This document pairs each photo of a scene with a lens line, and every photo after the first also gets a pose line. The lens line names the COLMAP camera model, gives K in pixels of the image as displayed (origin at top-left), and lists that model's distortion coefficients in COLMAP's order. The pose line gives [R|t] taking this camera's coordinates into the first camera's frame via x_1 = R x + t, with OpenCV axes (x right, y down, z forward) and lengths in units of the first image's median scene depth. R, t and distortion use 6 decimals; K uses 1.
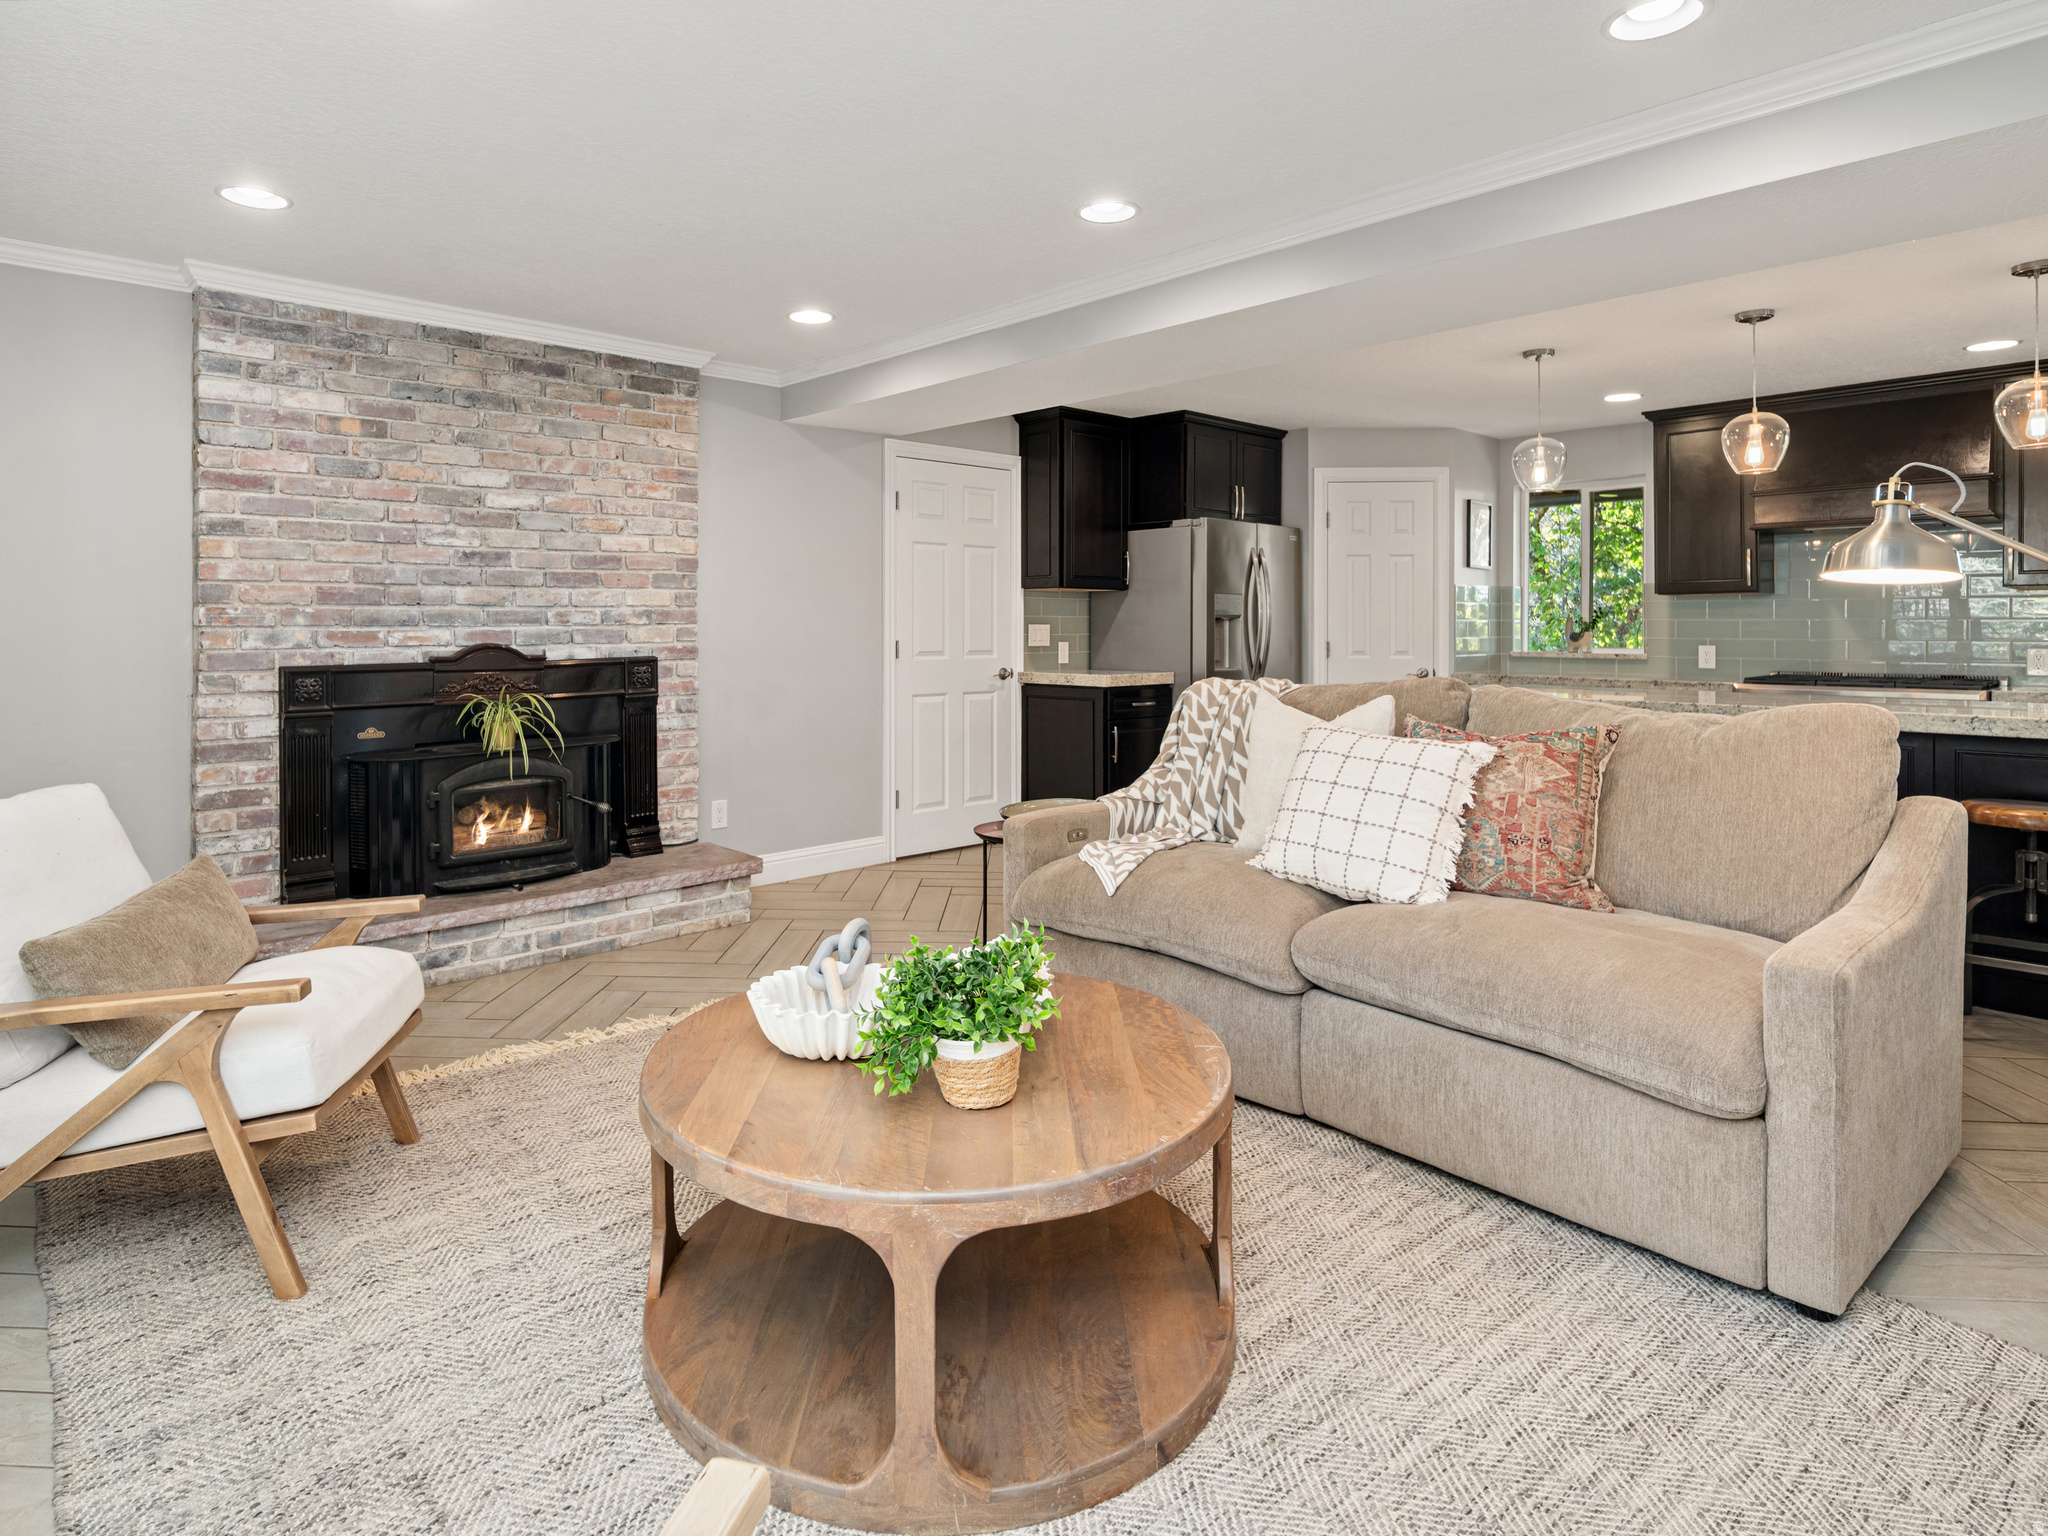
lens RADIAL K [[1165.9, 0, 963.7], [0, 1165.9, 626.6], [0, 0, 1]] dist [0.006012, 0.000917]
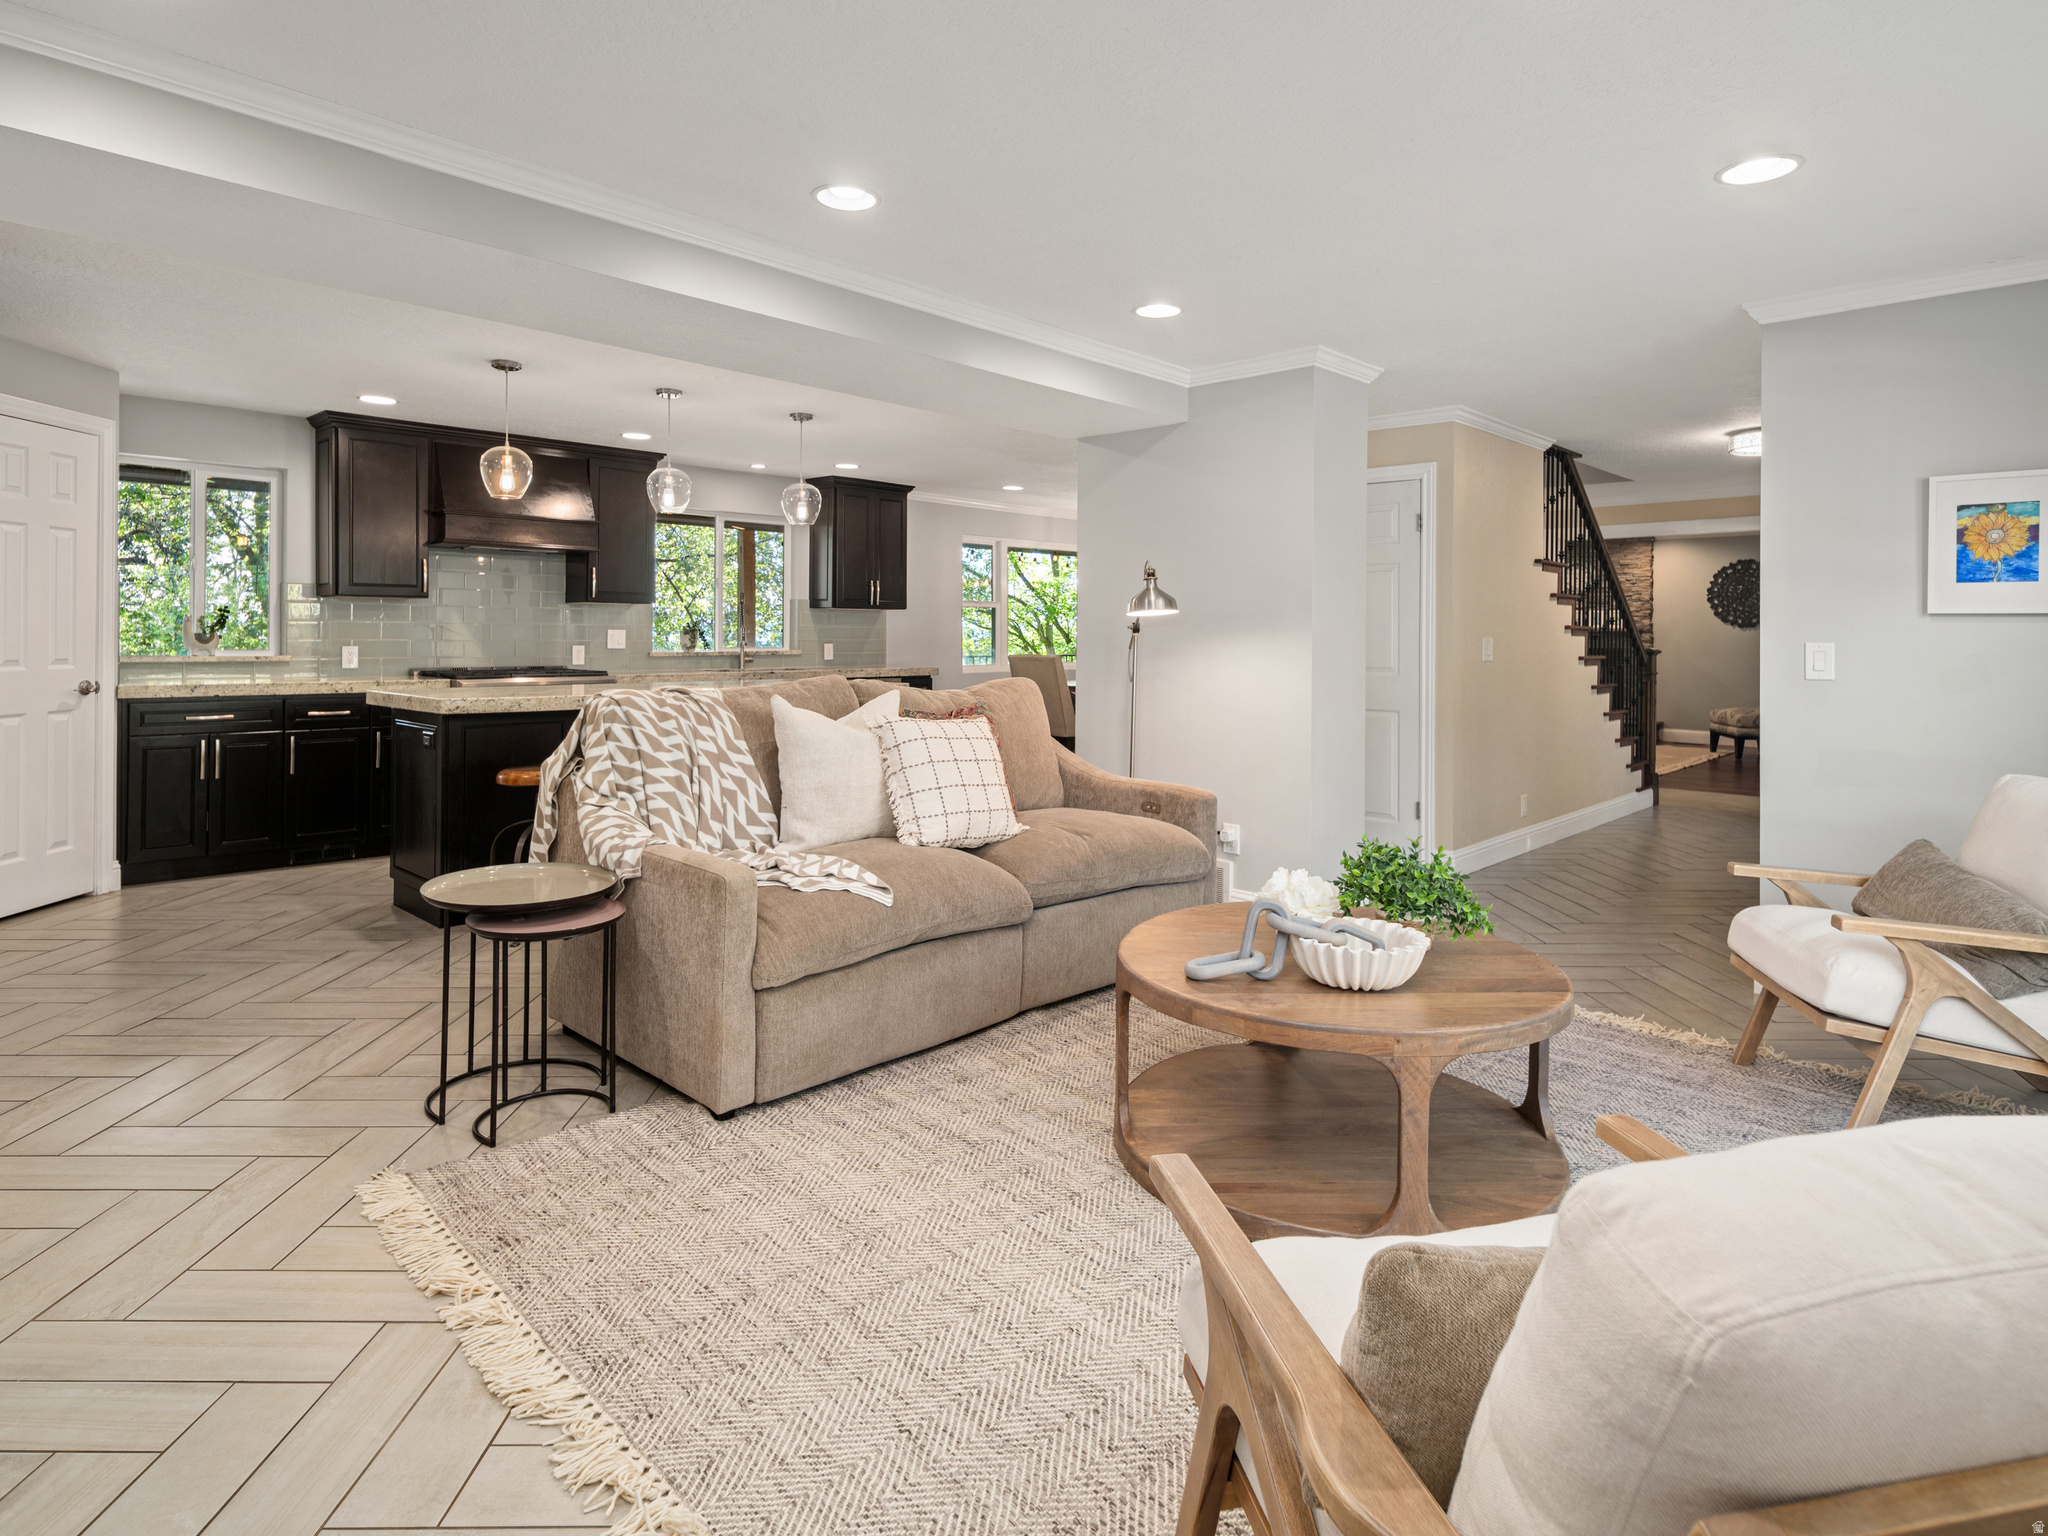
lens RADIAL K [[1114.1, 0, 1022.1], [0, 1114.1, 641.7], [0, 0, 1]] dist [0.001399, 0.001038]
pose [[-0.080472, -0.008698, 0.996719, -0.593462], [-0.009546, 0.999923, 0.007956, -0.001669], [-0.996711, -0.008875, -0.080549, 0.696187]]
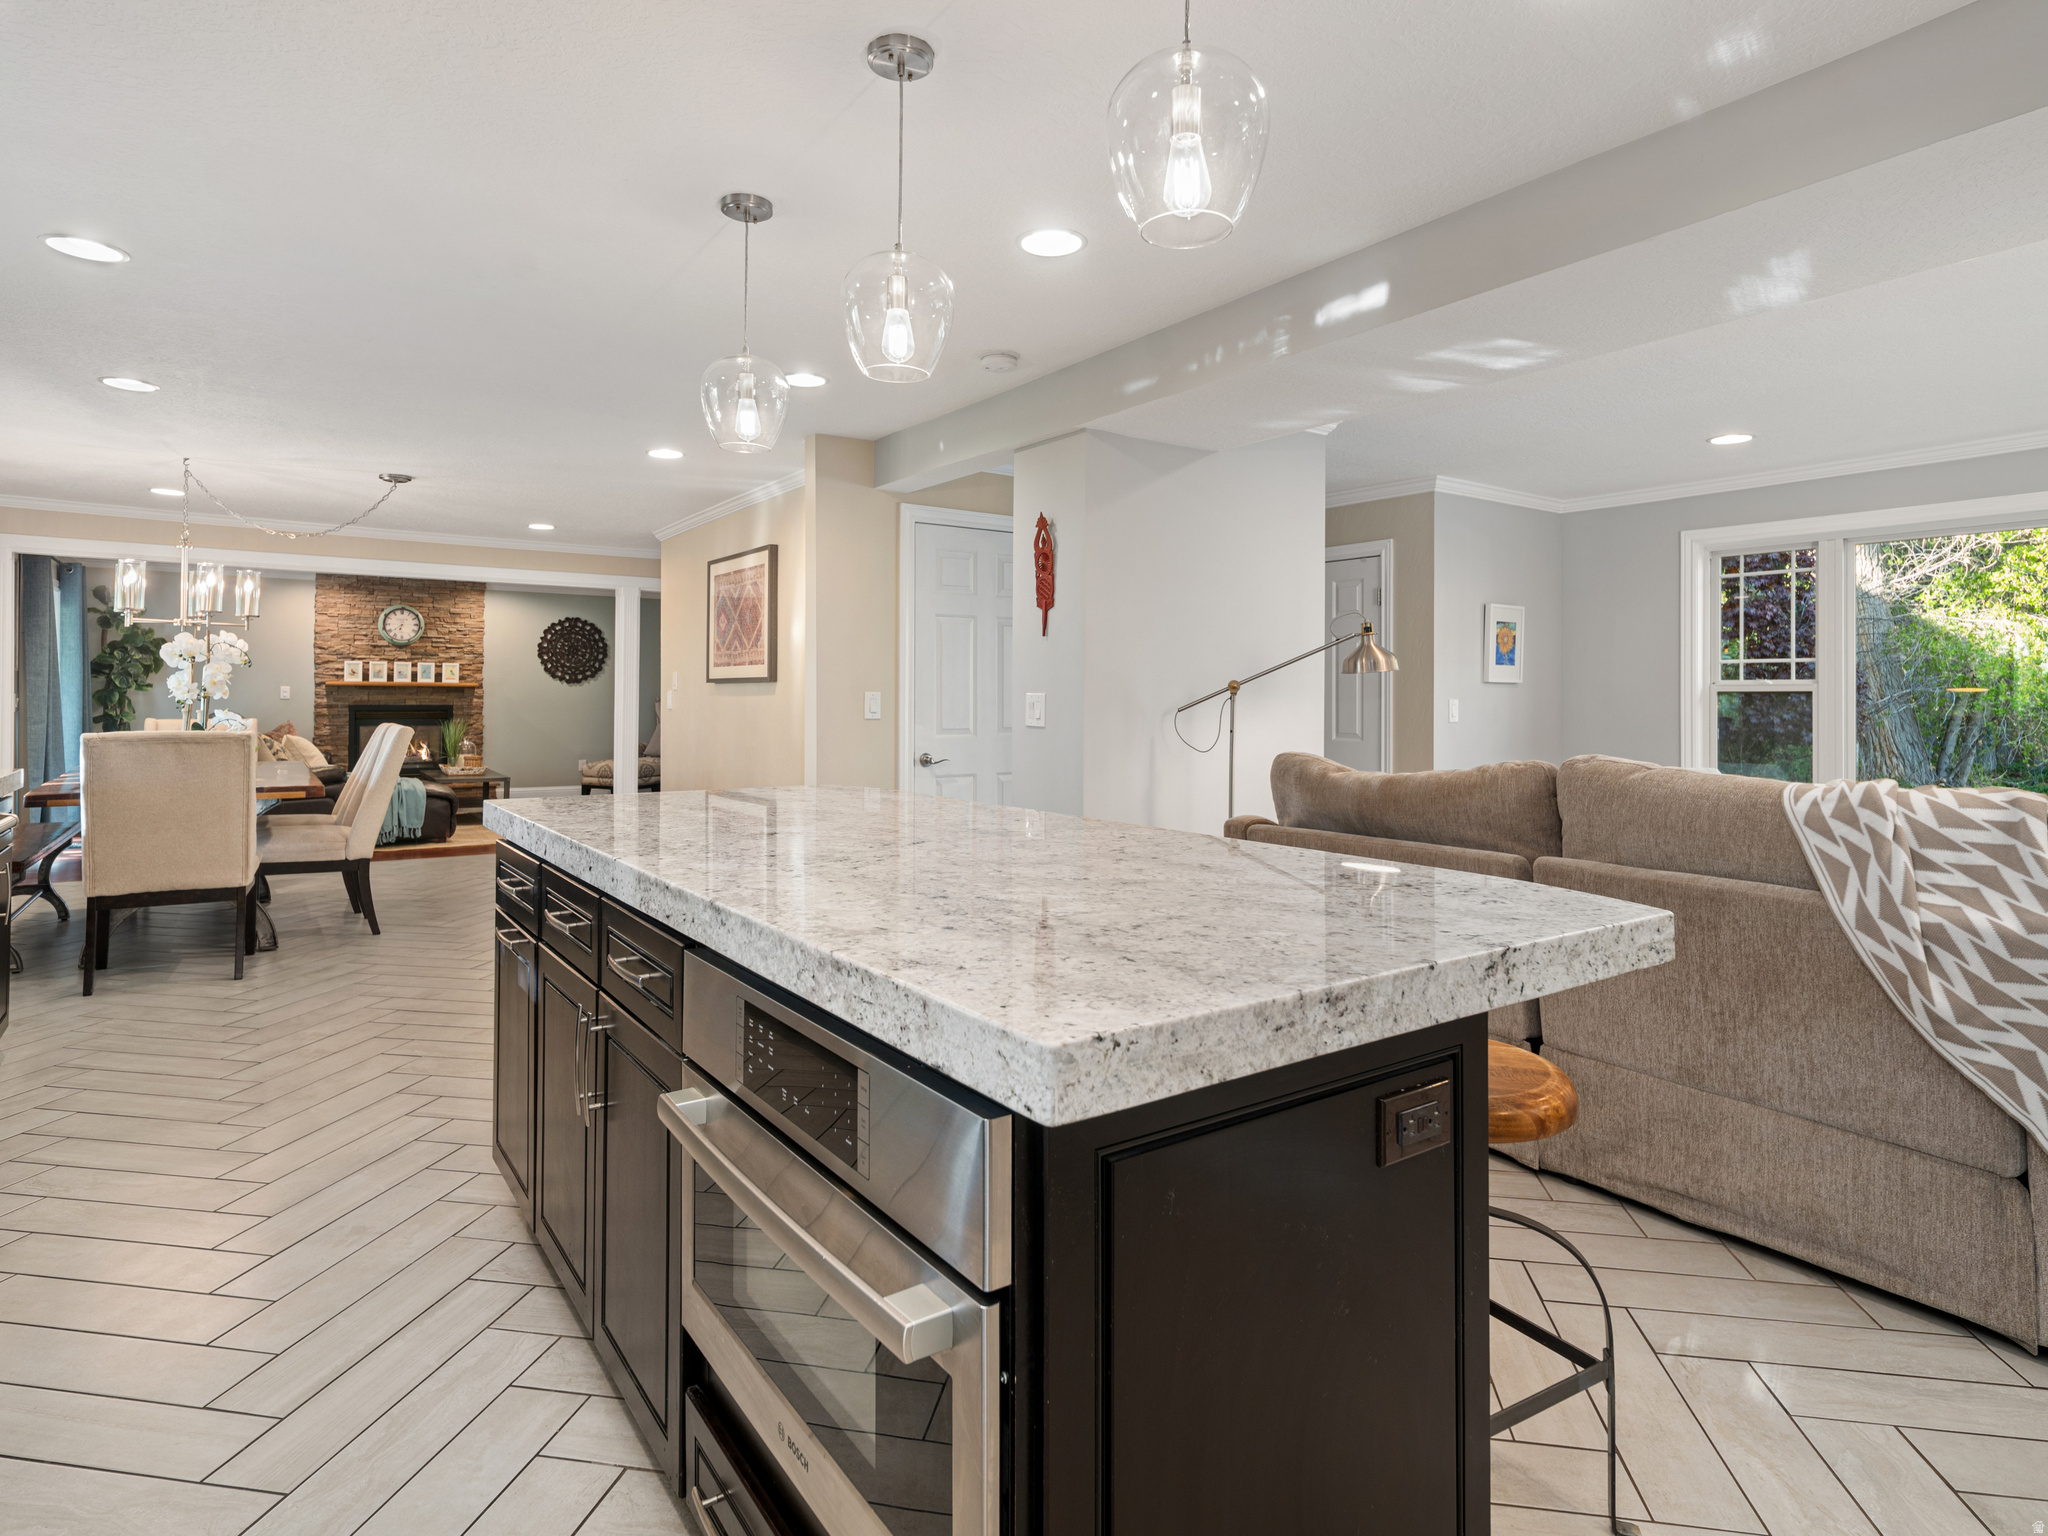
lens RADIAL K [[1127.4, 0, 1031.8], [0, 1127.4, 674.3], [0, 0, 1]] dist [0.003607, 0.001429]
pose [[-0.992816, -0.003875, 0.119586, 0.563659], [-0.006737, 0.999700, -0.023538, 0.005529], [-0.119459, -0.024174, -0.992545, 1.451443]]
